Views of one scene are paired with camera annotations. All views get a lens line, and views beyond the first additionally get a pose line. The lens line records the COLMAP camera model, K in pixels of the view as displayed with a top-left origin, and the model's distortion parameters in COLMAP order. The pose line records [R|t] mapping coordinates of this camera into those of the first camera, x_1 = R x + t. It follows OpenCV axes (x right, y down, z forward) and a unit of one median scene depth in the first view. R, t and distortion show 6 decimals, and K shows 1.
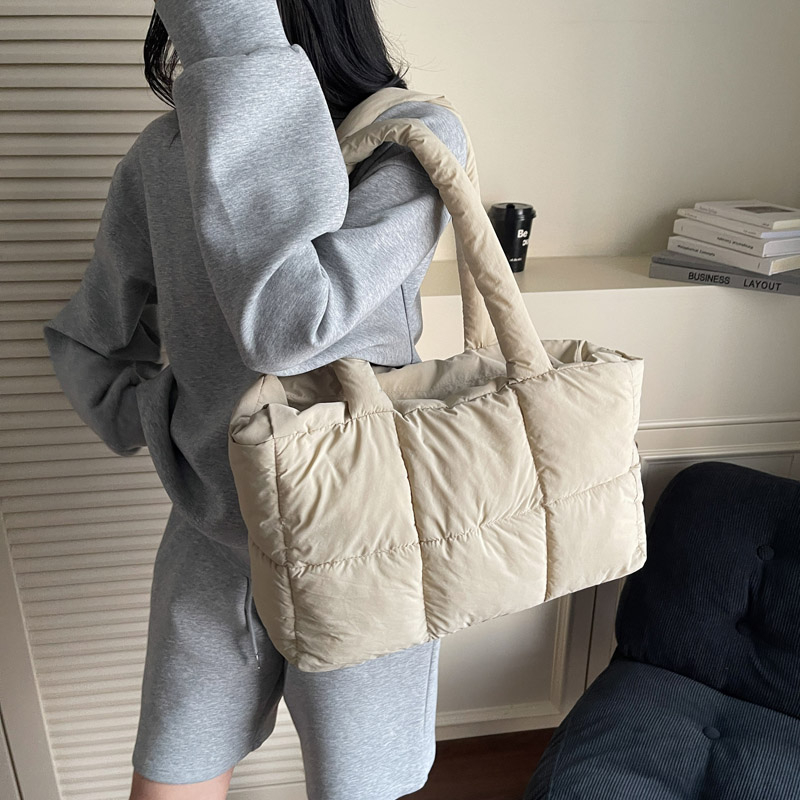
lens RADIAL K [[816.9, 0, 411.2], [0, 816.9, 387.2], [0, 0, 1]] dist [0.014864, 0.000000]
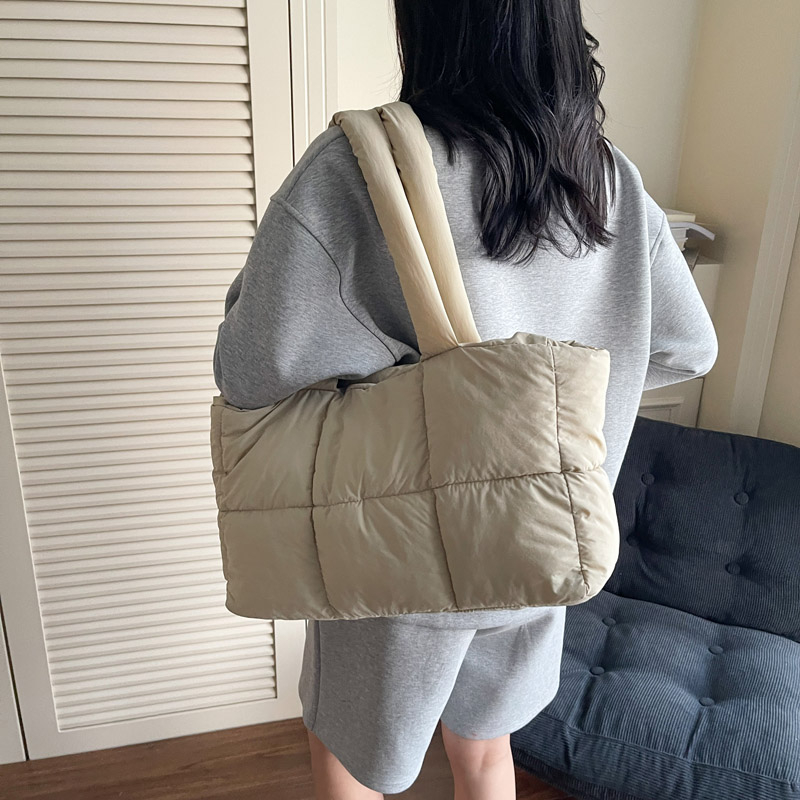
lens RADIAL K [[816.9, 0, 401.9], [0, 816.9, 395.2], [0, 0, 1]] dist [0.014864, 0.000000]
pose [[0.995178, -0.015200, 0.096901, -0.066315], [0.018166, 0.999391, -0.029803, 0.115477], [-0.096388, 0.031420, 0.994848, -0.231416]]
